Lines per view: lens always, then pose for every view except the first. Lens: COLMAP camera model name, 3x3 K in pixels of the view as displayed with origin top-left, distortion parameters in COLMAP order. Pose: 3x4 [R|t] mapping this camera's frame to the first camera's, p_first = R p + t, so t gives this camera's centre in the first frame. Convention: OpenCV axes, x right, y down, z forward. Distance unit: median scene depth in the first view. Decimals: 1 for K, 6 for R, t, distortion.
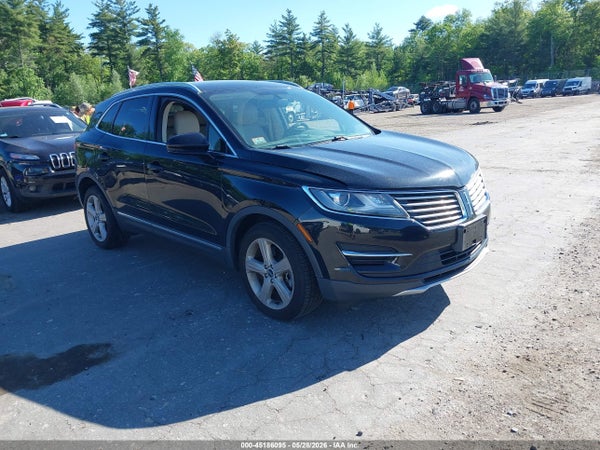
lens RADIAL K [[495.8, 0, 300.0], [0, 495.8, 225.0], [0, 0, 1]] dist [0.000967, -0.000200]
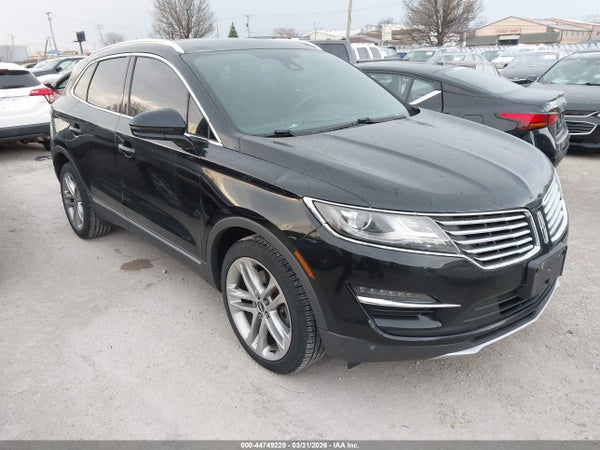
lens RADIAL K [[495.8, 0, 300.0], [0, 495.8, 225.0], [0, 0, 1]] dist [0.000967, -0.000200]
pose [[0.997380, 0.048681, -0.053513, 0.034949], [-0.044872, 0.996522, 0.070215, -0.082202], [0.056745, -0.067630, 0.996095, 0.290174]]
